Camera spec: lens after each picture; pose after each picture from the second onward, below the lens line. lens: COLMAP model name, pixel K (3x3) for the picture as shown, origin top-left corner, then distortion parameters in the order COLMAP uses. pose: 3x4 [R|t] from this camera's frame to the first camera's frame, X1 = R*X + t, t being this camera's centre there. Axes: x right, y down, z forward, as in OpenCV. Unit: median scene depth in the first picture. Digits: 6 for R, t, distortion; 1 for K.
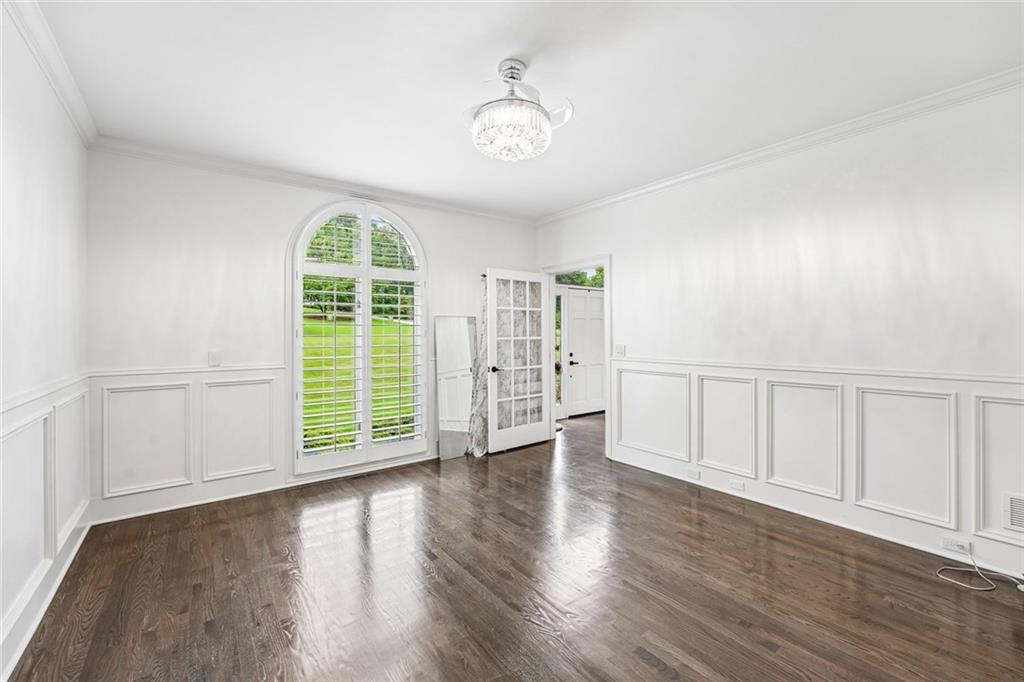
lens RADIAL K [[419.0, 0, 507.0], [0, 419.0, 343.1], [0, 0, 1]] dist [-0.003546, -0.000720]
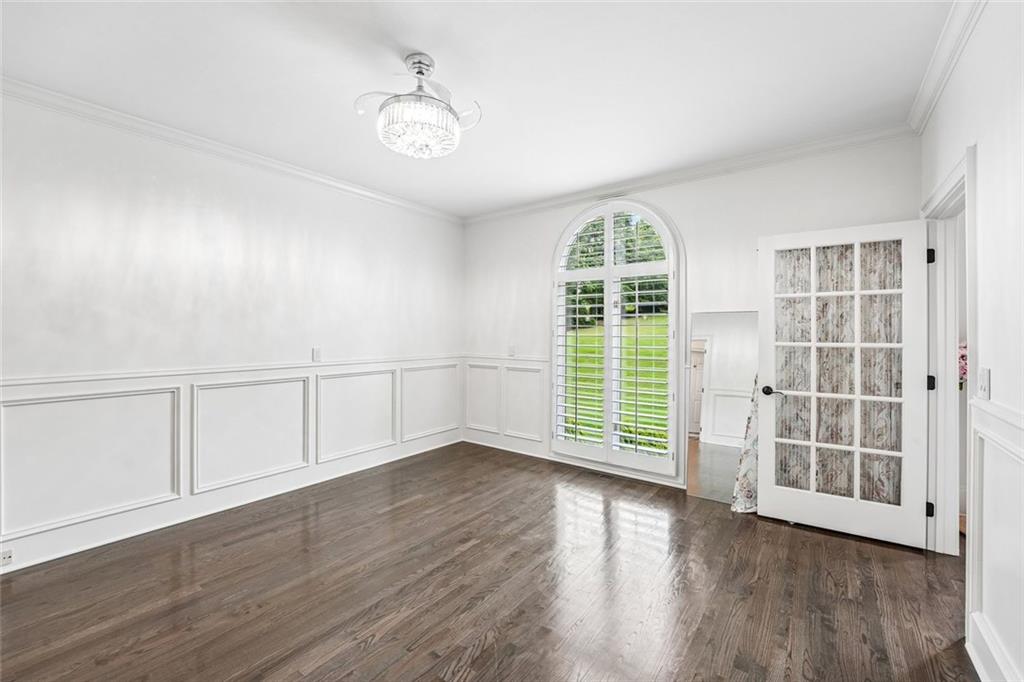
lens RADIAL K [[419.0, 0, 515.3], [0, 419.0, 339.8], [0, 0, 1]] dist [-0.003546, -0.000720]
pose [[0.291658, 0.026209, -0.956164, 0.545977], [-0.024506, 0.999501, 0.019922, -0.022773], [0.956209, 0.017621, 0.292155, 0.491582]]
